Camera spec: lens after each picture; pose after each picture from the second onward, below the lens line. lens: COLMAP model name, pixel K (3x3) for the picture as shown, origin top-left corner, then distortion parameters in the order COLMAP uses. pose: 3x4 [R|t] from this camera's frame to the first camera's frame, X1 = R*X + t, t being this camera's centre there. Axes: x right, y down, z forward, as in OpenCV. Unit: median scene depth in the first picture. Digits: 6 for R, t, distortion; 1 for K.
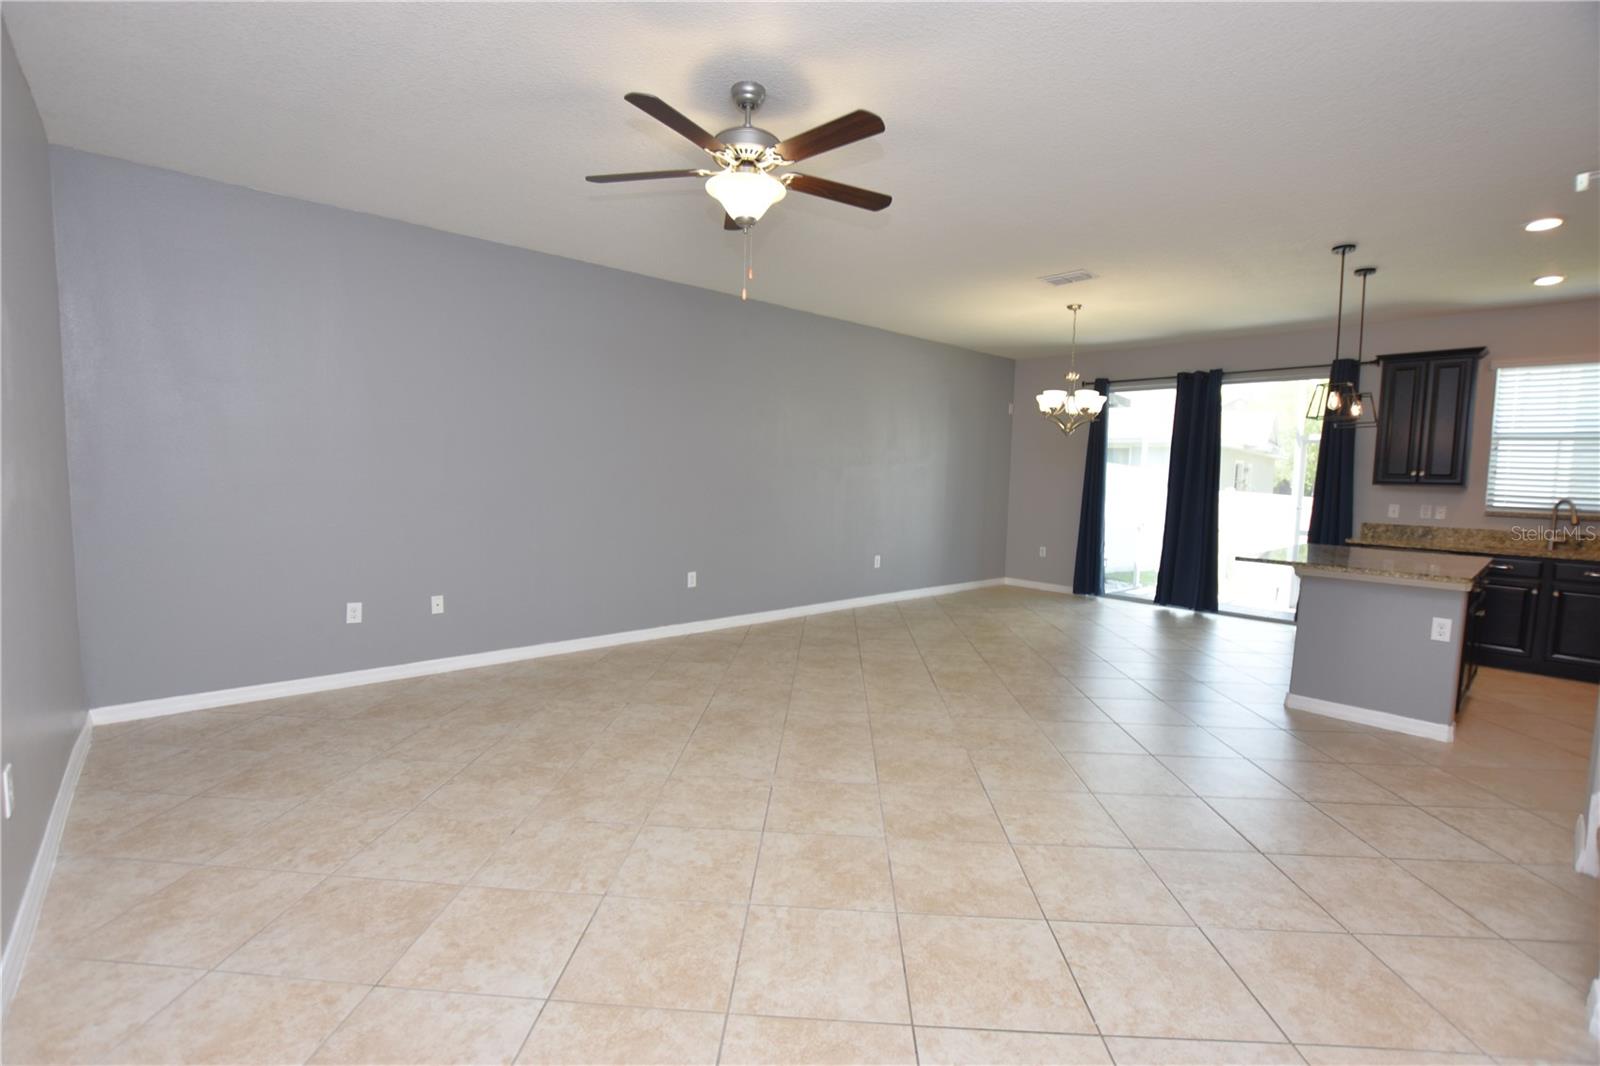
lens RADIAL K [[714.2, 0, 792.1], [0, 714.2, 533.1], [0, 0, 1]] dist [-0.030818, 0.005198]
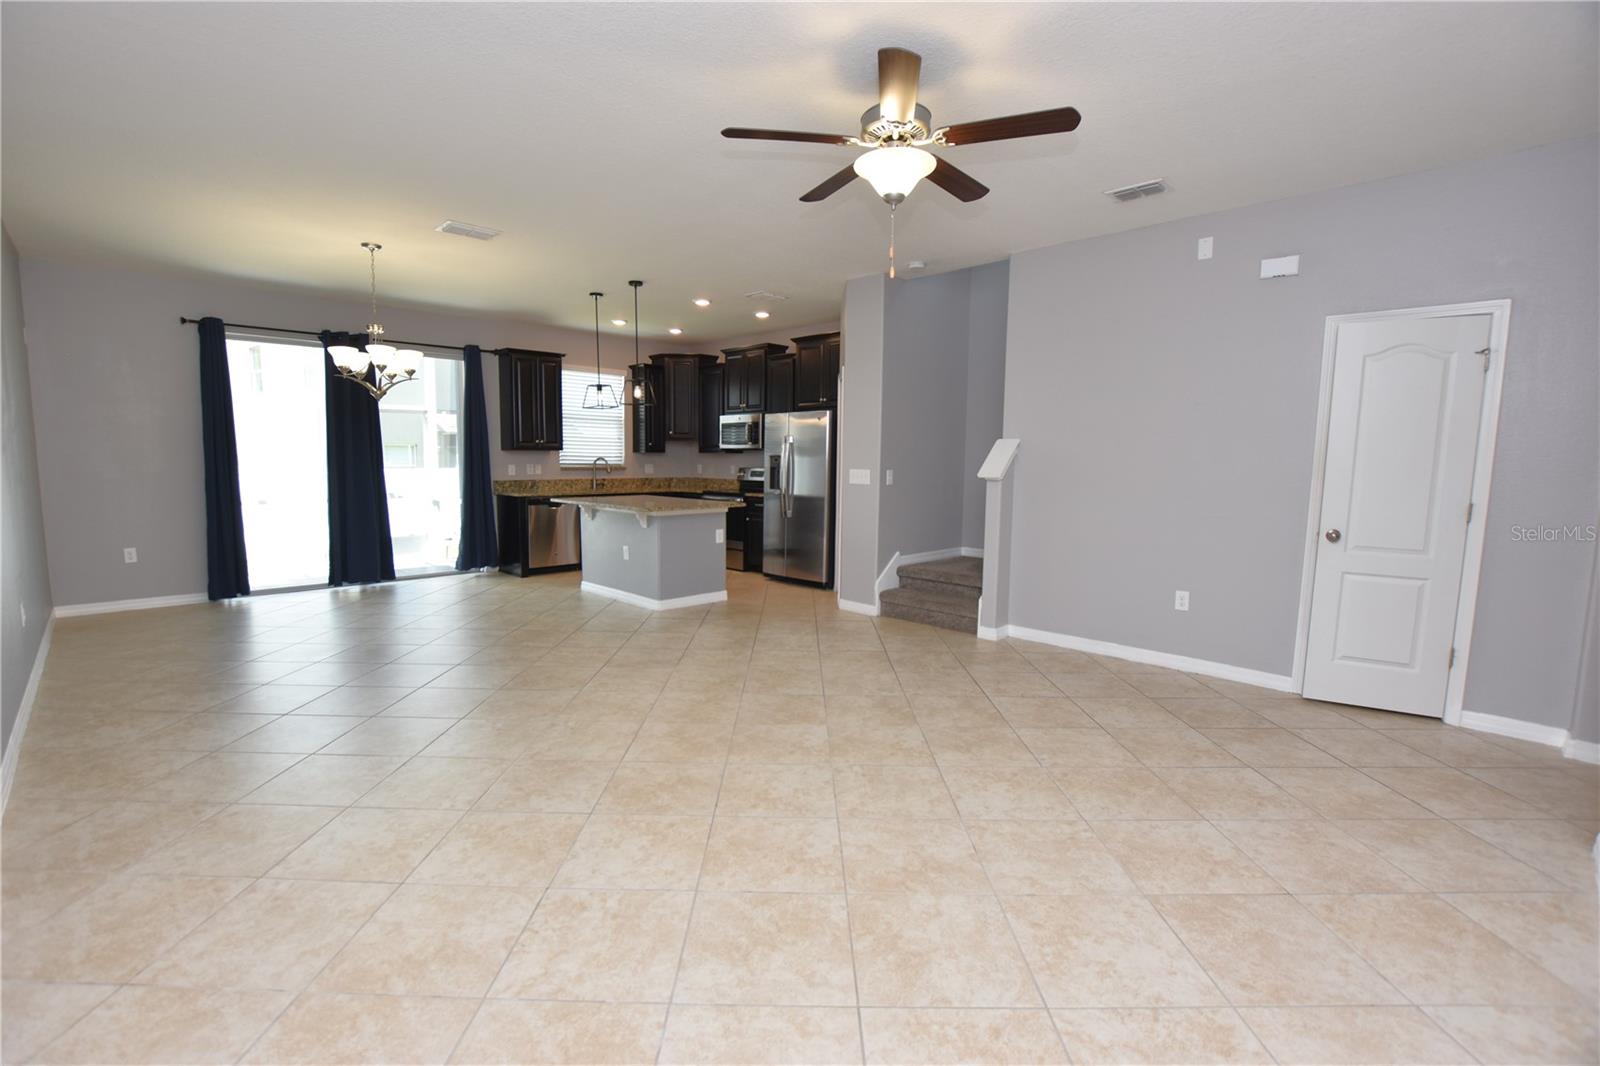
lens RADIAL K [[714.2, 0, 792.1], [0, 714.2, 533.1], [0, 0, 1]] dist [-0.030818, 0.005198]
pose [[-0.052798, -0.131077, 0.989965, -0.564853], [0.074060, 0.988104, 0.134780, -0.063917], [-0.995855, 0.080433, -0.042463, 0.631561]]
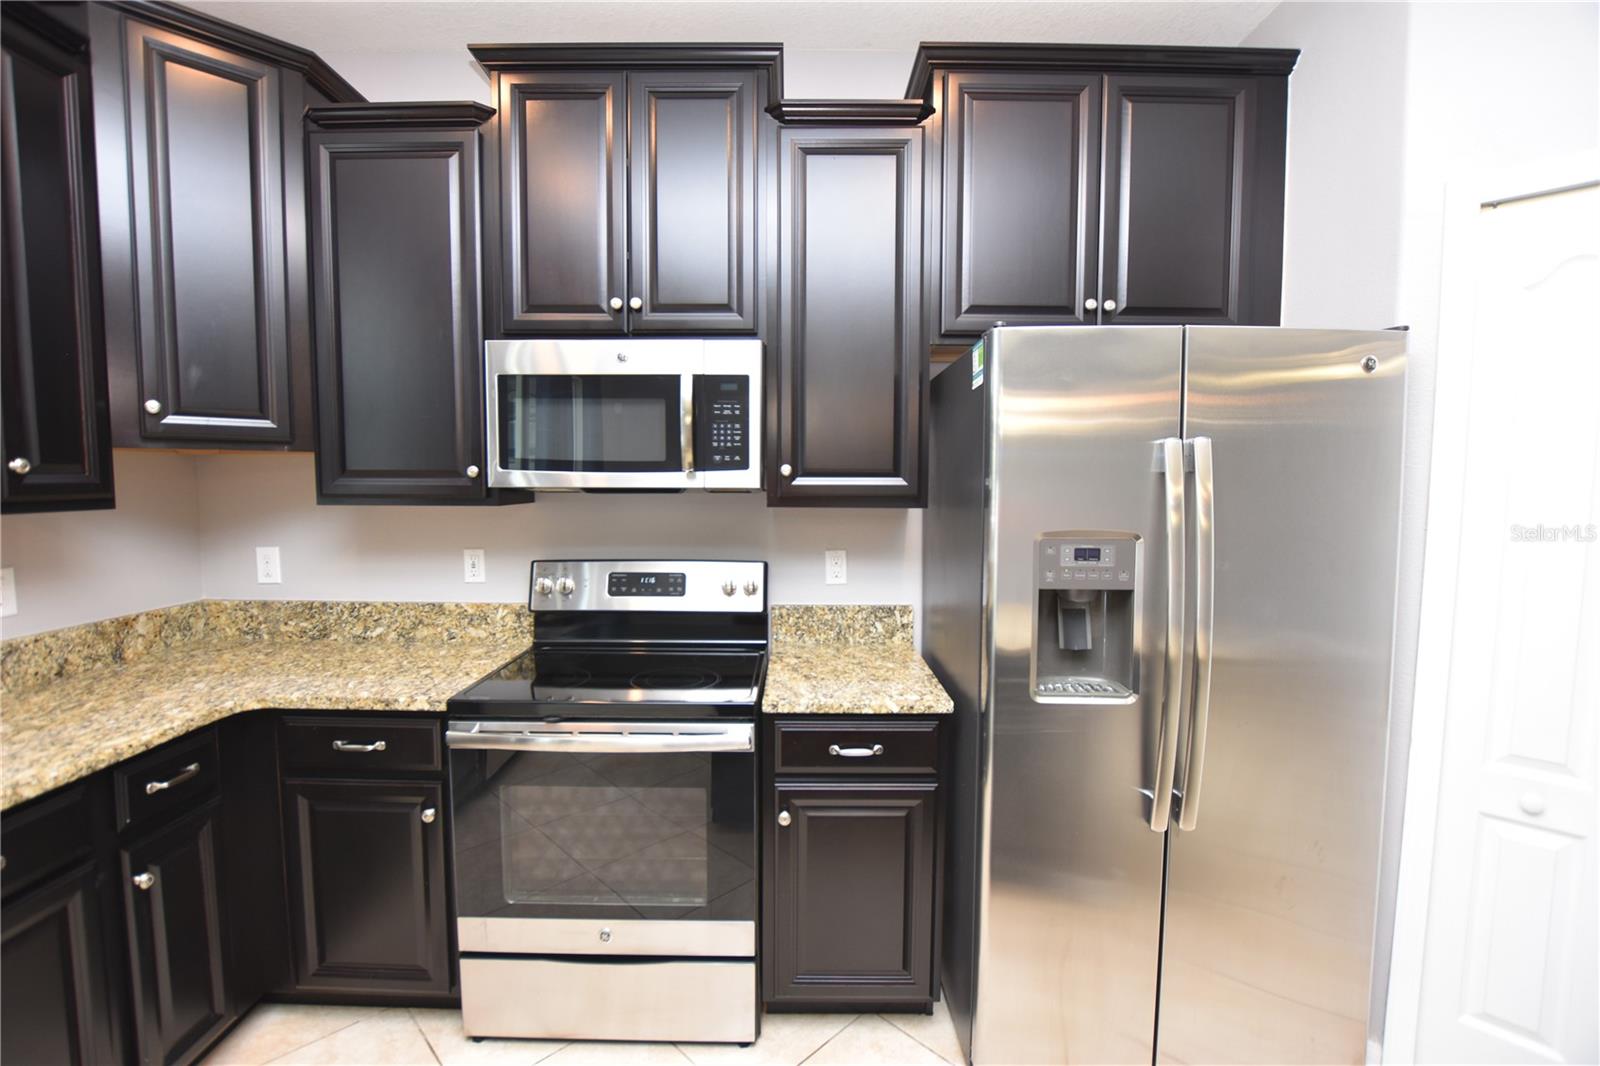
lens RADIAL K [[714.2, 0, 792.1], [0, 714.2, 533.1], [0, 0, 1]] dist [-0.030818, 0.005198]
pose [[-0.743474, -0.077616, 0.664246, 0.735125], [0.034527, 0.987463, 0.154029, -0.074342], [-0.667873, 0.137451, -0.731473, 0.877070]]
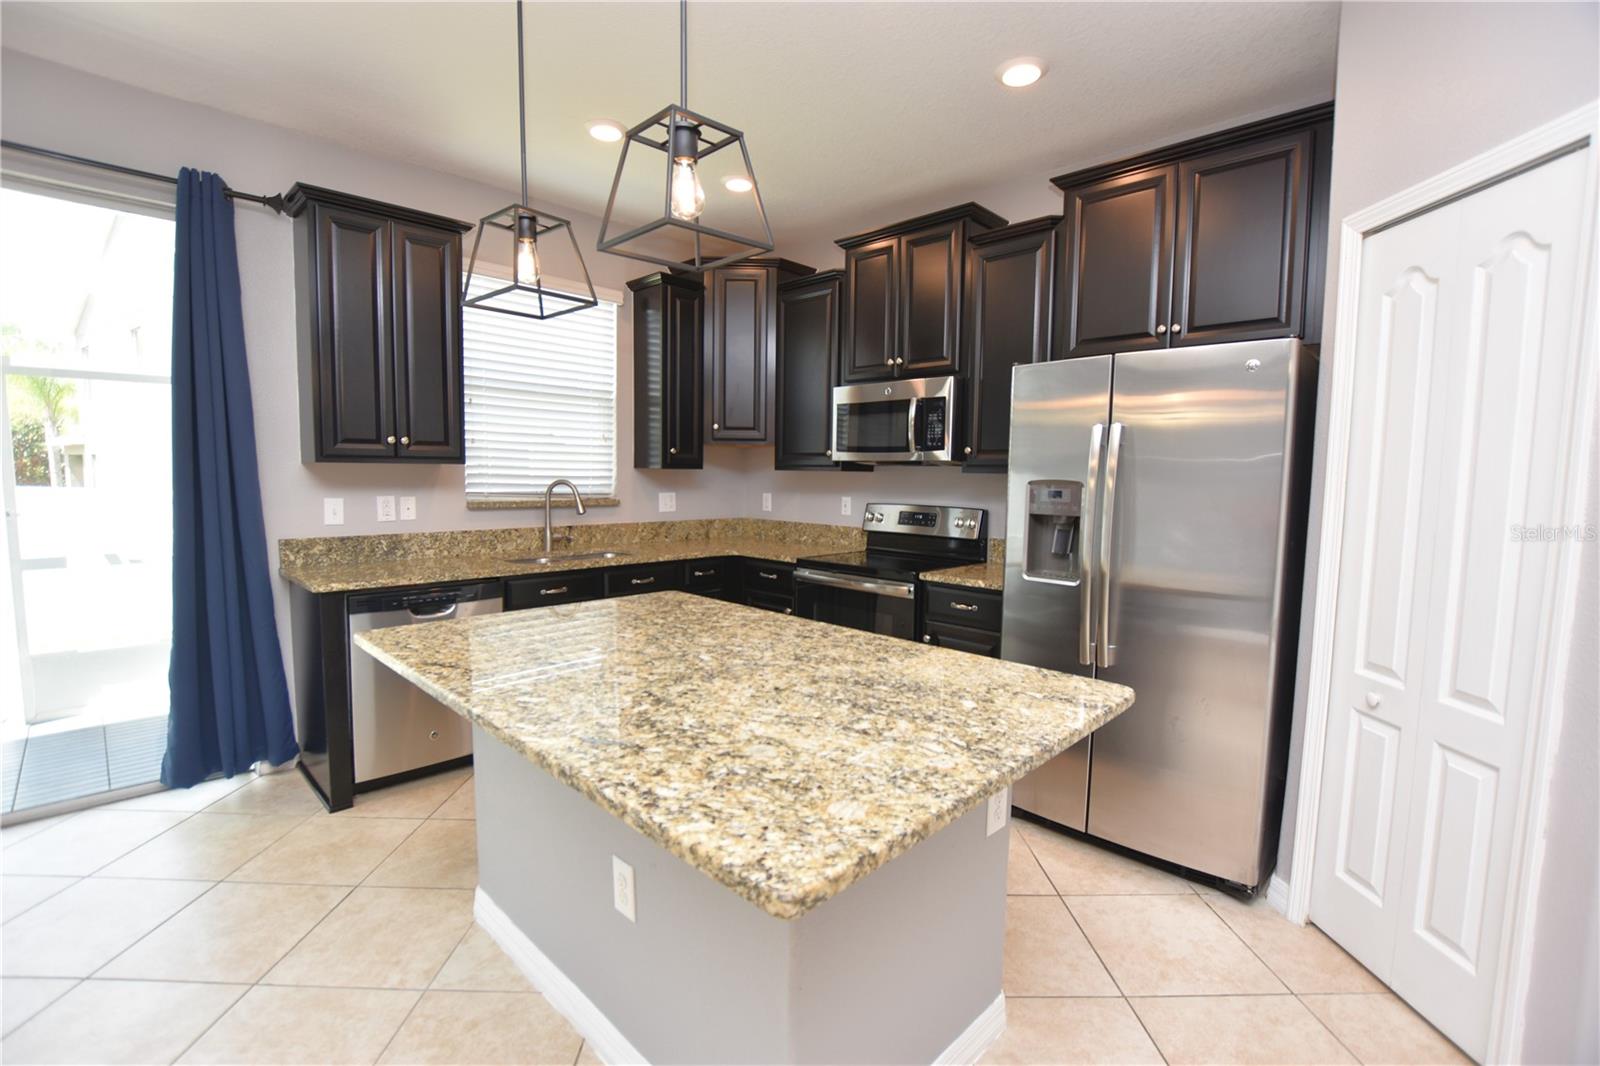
lens RADIAL K [[714.2, 0, 792.1], [0, 714.2, 533.1], [0, 0, 1]] dist [-0.030818, 0.005198]
pose [[-0.064939, -0.108662, 0.991955, 0.365218], [0.069251, 0.991166, 0.113109, -0.059237], [-0.995483, 0.076039, -0.056841, 0.799345]]
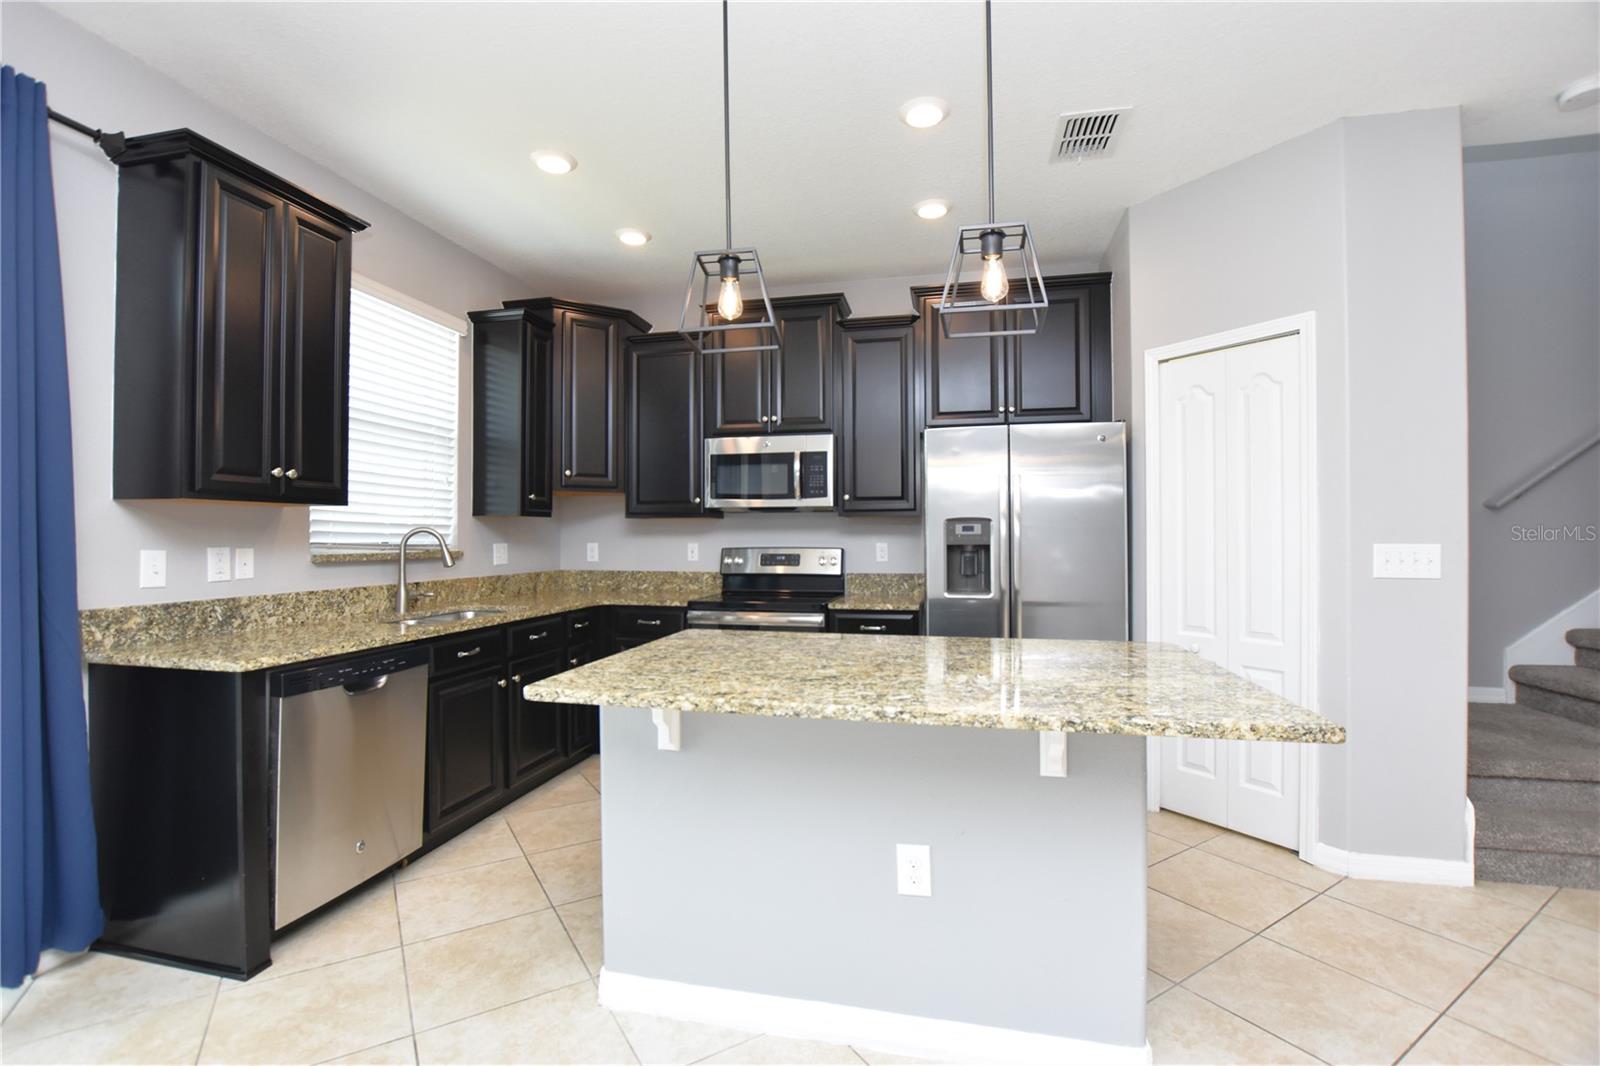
lens RADIAL K [[714.2, 0, 792.1], [0, 714.2, 533.1], [0, 0, 1]] dist [-0.030818, 0.005198]
pose [[-0.580038, -0.018031, 0.814390, 0.414282], [0.057687, 0.996336, 0.063145, -0.062794], [-0.812544, 0.083606, -0.576873, 1.080687]]
